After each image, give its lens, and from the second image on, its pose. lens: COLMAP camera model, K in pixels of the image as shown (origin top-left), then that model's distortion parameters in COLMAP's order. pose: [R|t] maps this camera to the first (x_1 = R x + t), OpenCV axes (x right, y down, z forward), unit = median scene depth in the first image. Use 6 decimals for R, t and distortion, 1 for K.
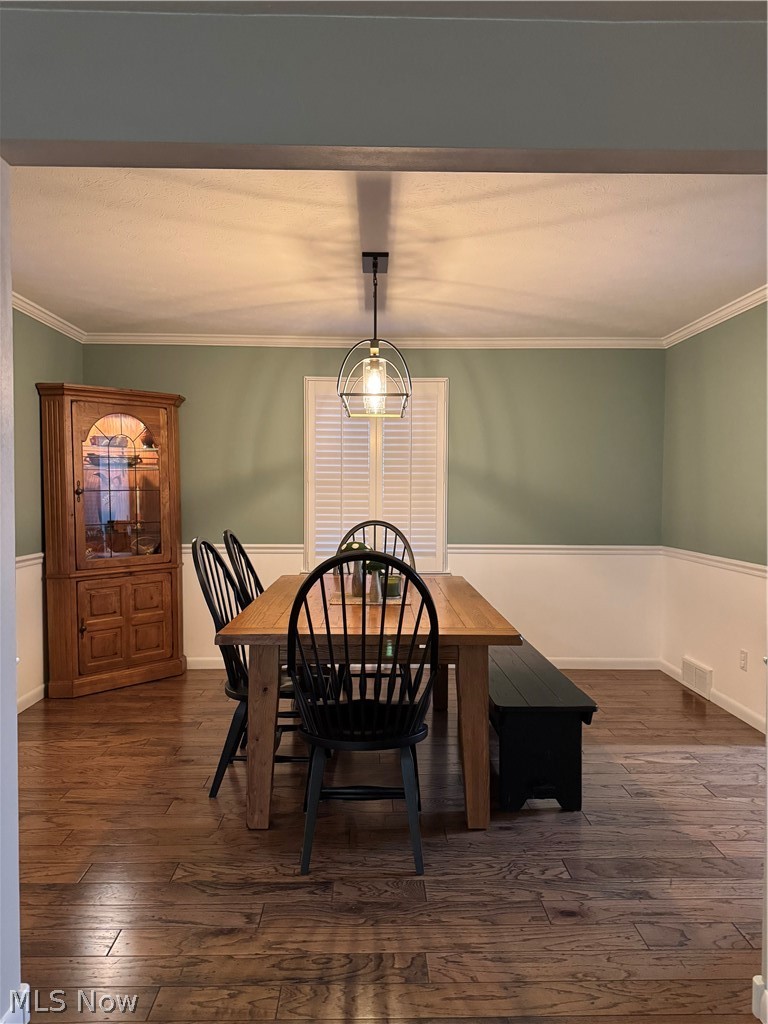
lens RADIAL K [[724.4, 0, 382.1], [0, 724.4, 506.3], [0, 0, 1]] dist [0.033902, -0.050812]
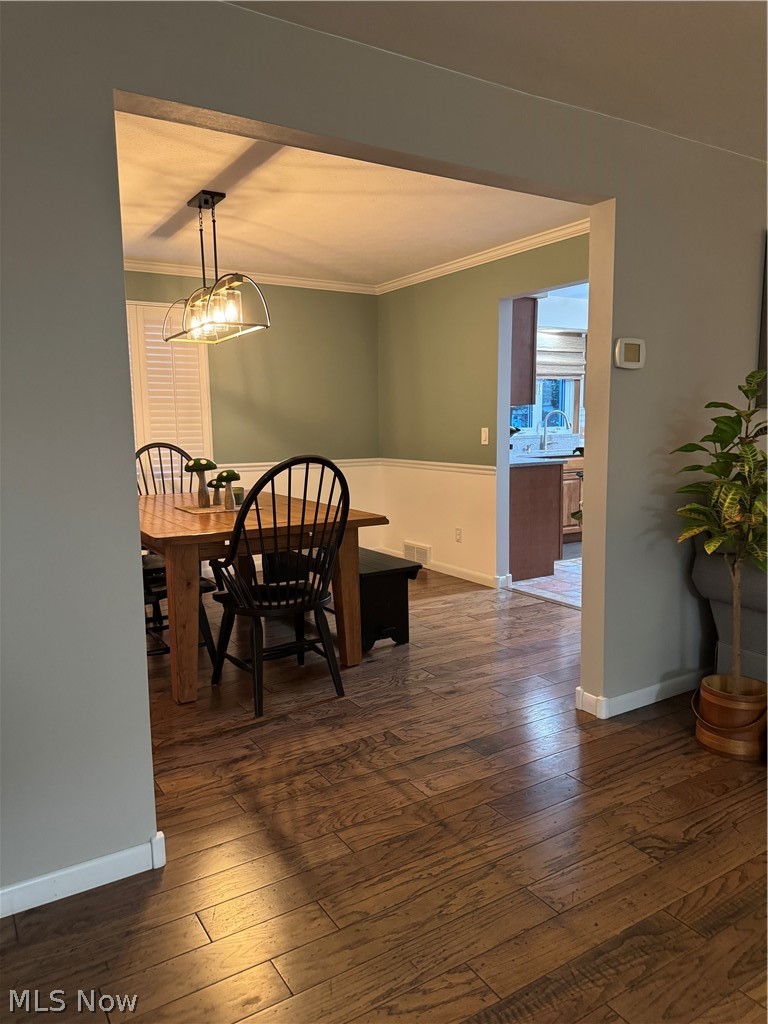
lens RADIAL K [[724.4, 0, 379.0], [0, 724.4, 516.1], [0, 0, 1]] dist [0.033902, -0.050812]
pose [[0.856131, -0.082698, 0.510100, -0.486224], [0.026585, 0.992853, 0.116343, 0.018672], [-0.516075, -0.086044, 0.852210, -0.131002]]
